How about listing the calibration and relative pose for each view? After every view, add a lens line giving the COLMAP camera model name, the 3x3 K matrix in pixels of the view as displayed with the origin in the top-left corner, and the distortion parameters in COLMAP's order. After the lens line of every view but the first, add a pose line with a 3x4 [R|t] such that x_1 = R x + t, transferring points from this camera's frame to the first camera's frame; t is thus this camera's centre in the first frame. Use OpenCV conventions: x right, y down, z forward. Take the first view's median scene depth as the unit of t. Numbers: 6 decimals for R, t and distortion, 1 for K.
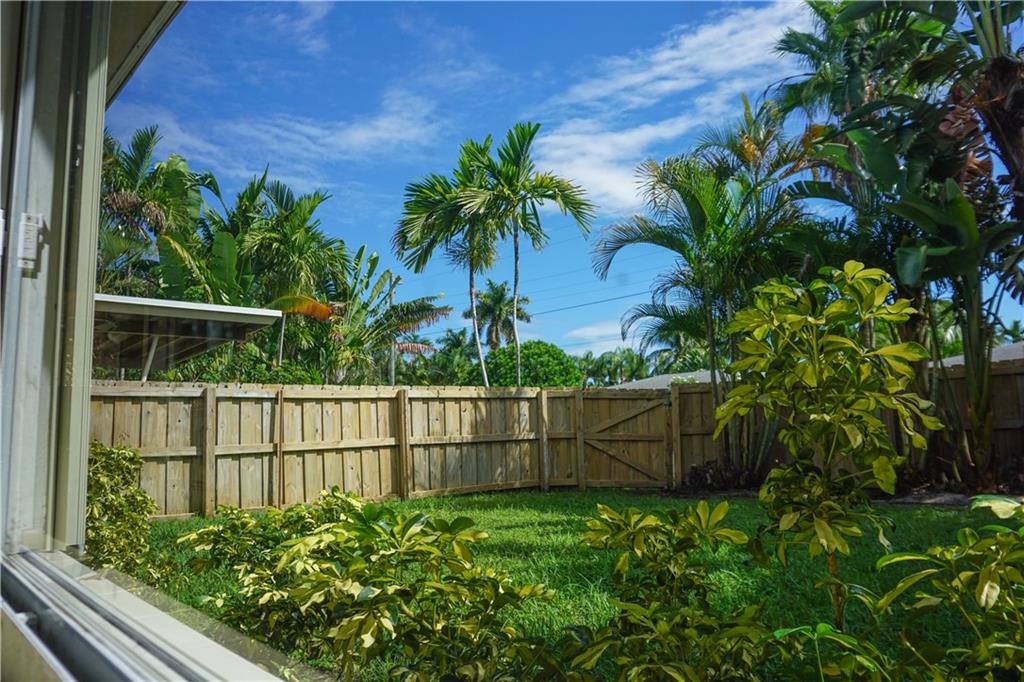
lens RADIAL K [[706.5, 0, 534.7], [0, 706.5, 350.4], [0, 0, 1]] dist [-0.001954, 0.005030]
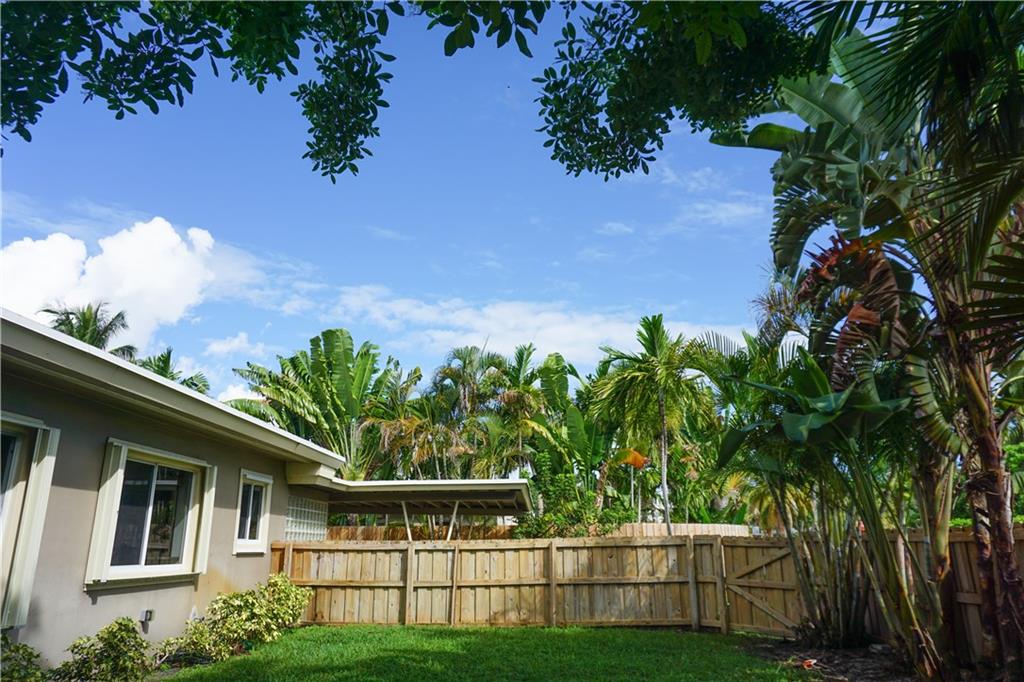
lens RADIAL K [[706.5, 0, 534.7], [0, 706.5, 350.4], [0, 0, 1]] dist [-0.001954, 0.005030]
pose [[0.736999, -0.172730, -0.653450, 0.678152], [0.061089, 0.979860, -0.190112, -0.043277], [0.673127, 0.100194, 0.732708, -0.044564]]
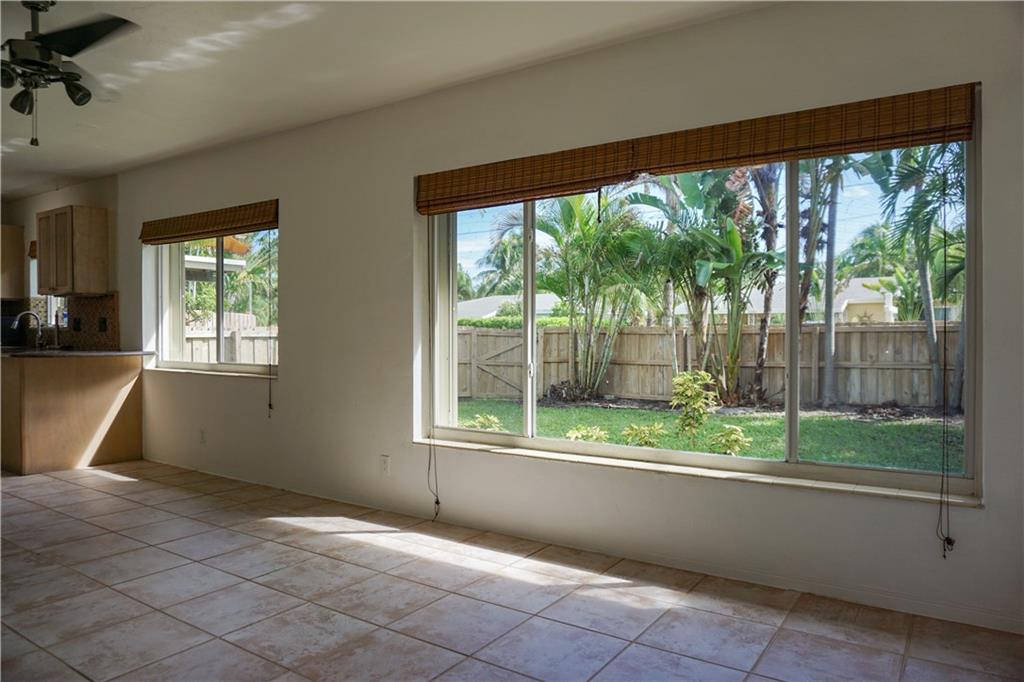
lens RADIAL K [[670.4, 0, 481.9], [0, 670.4, 339.9], [0, 0, 1]] dist [-0.004219, -0.000531]
pose [[0.982081, 0.020011, 0.187392, -0.179887], [-0.041723, 0.992759, 0.112648, -0.077250], [-0.183781, -0.118448, 0.975805, -0.307165]]
